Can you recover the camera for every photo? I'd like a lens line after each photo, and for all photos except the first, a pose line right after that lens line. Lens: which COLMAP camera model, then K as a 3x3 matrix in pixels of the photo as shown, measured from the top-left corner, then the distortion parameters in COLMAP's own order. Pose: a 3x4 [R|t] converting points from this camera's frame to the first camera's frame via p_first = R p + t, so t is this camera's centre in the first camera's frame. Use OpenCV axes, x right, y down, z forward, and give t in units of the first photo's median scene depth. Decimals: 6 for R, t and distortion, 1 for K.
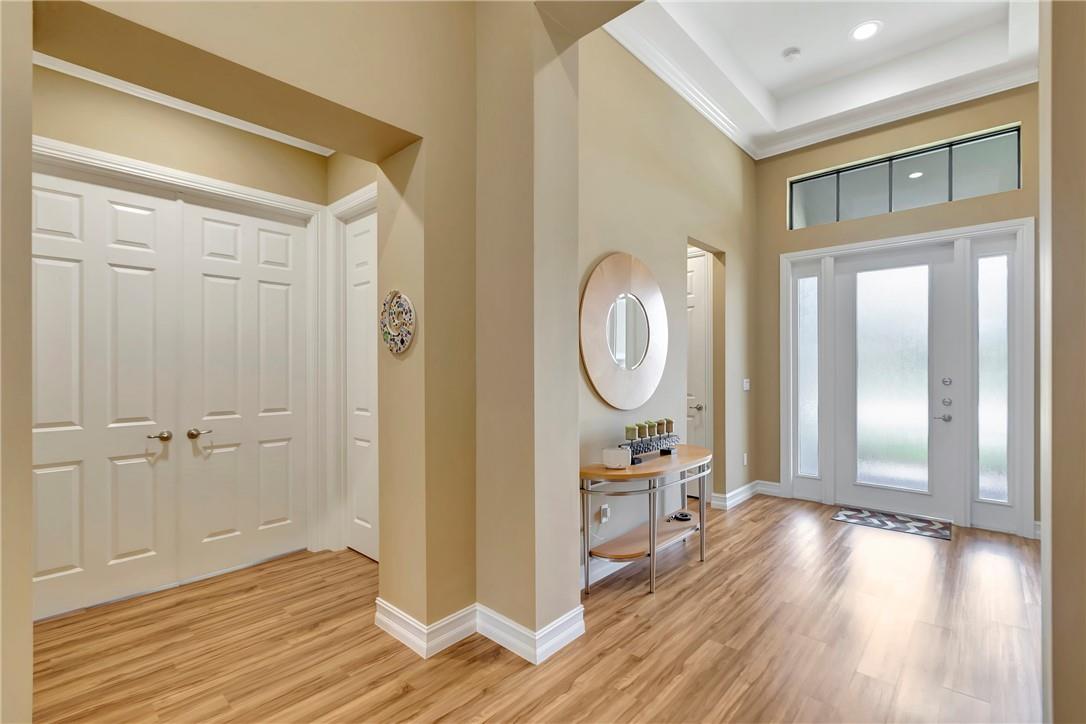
lens RADIAL K [[488.7, 0, 545.8], [0, 488.7, 362.6], [0, 0, 1]] dist [0.002222, -0.000028]
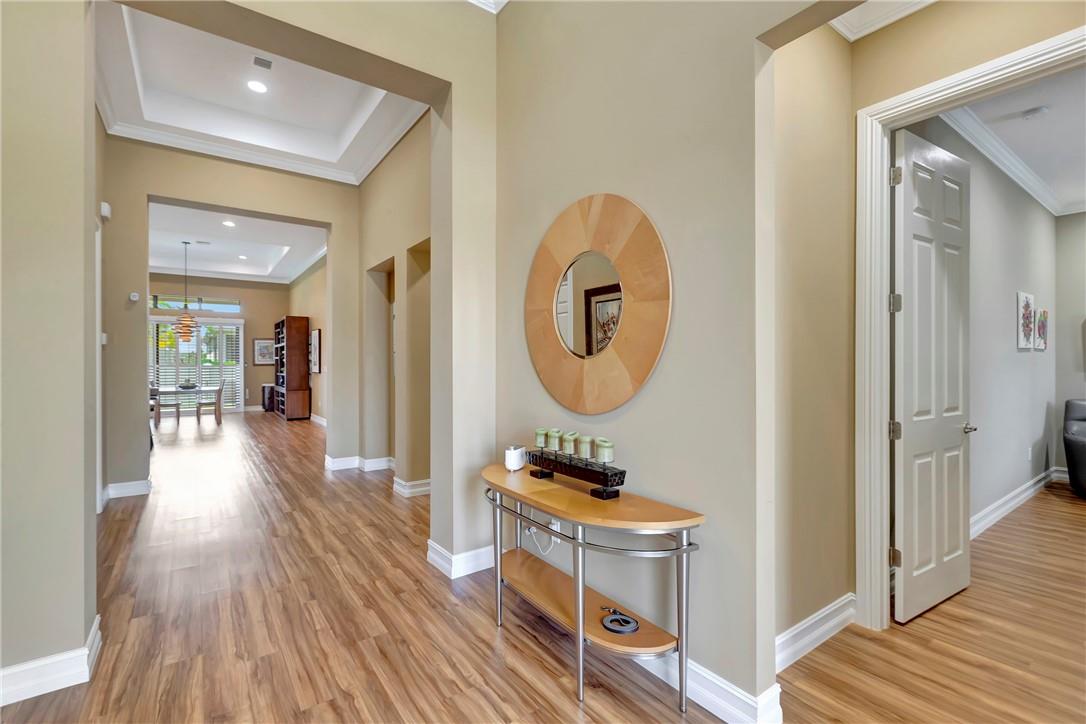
lens RADIAL K [[488.7, 0, 545.8], [0, 488.7, 362.6], [0, 0, 1]] dist [0.002222, -0.000028]
pose [[-0.206048, 0.003243, -0.978537, 1.269451], [0.010346, 0.999946, 0.001135, 0.027867], [0.978487, -0.009890, -0.206070, 1.569312]]
